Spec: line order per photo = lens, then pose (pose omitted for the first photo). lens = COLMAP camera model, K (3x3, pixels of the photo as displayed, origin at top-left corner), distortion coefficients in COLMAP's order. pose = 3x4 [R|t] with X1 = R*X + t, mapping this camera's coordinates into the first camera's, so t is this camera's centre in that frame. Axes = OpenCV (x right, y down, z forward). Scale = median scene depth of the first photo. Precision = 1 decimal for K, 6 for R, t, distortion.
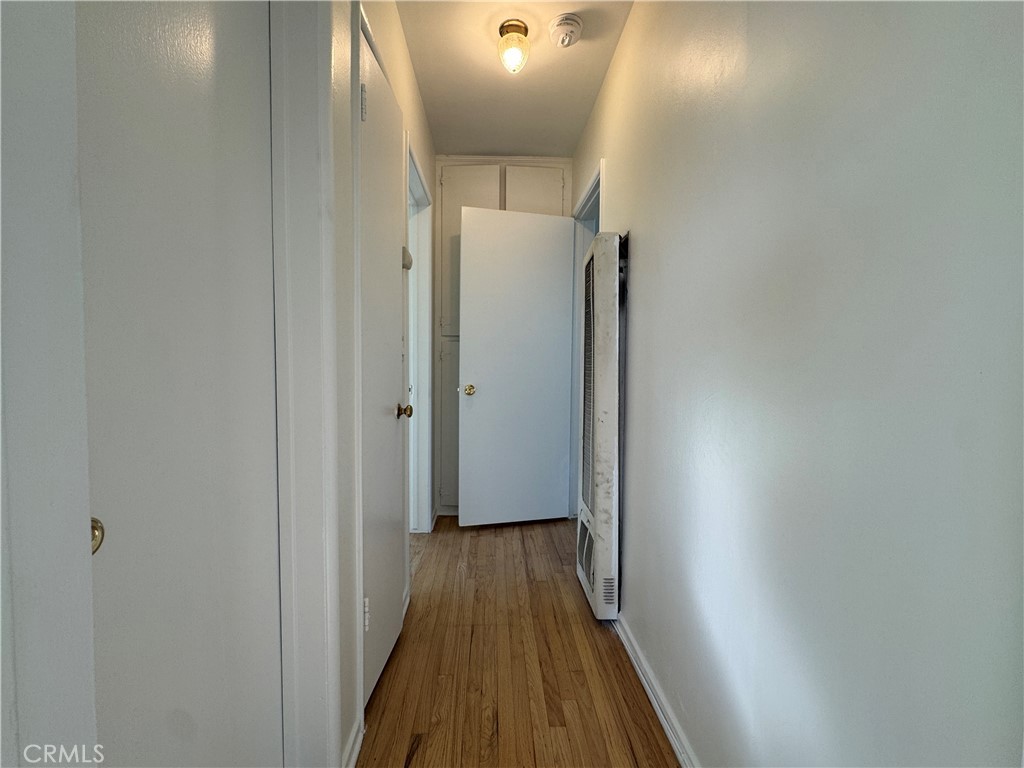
lens RADIAL K [[446.0, 0, 512.0], [0, 446.0, 384.0], [0, 0, 1]] dist [-0.001351, -0.000010]
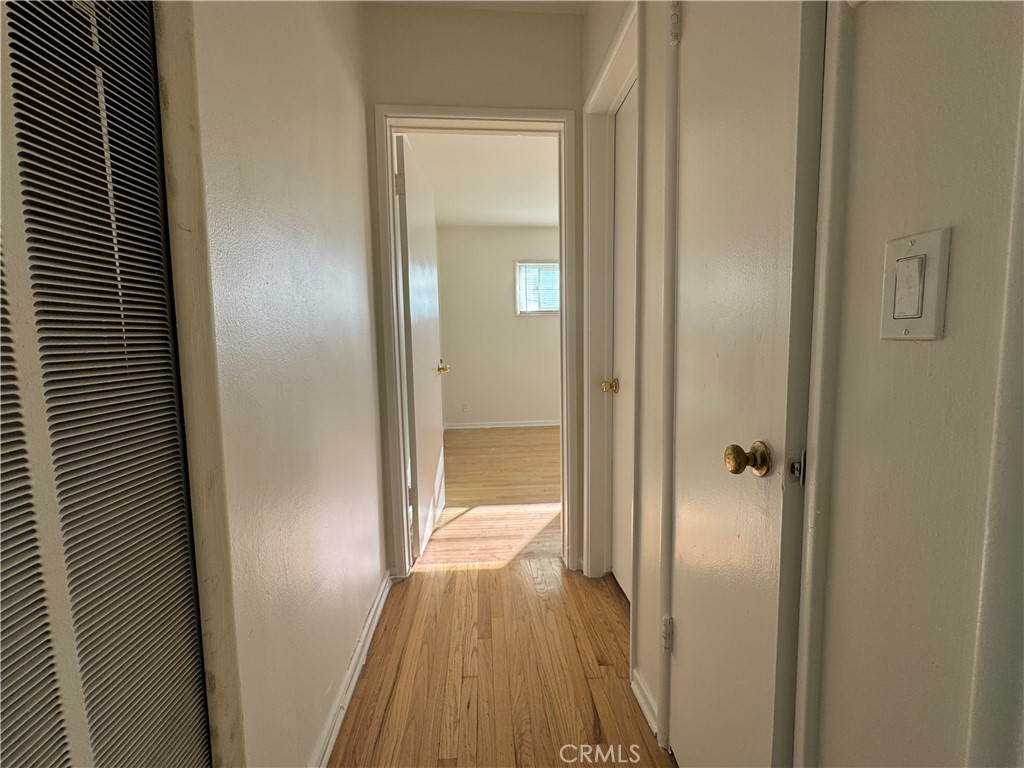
lens RADIAL K [[446.0, 0, 512.0], [0, 446.0, 384.0], [0, 0, 1]] dist [-0.001351, -0.000010]
pose [[-0.999739, 0.006482, -0.021915, -0.010917], [0.003004, 0.987883, 0.155170, -0.105314], [0.022656, 0.155063, -0.987645, 1.812137]]
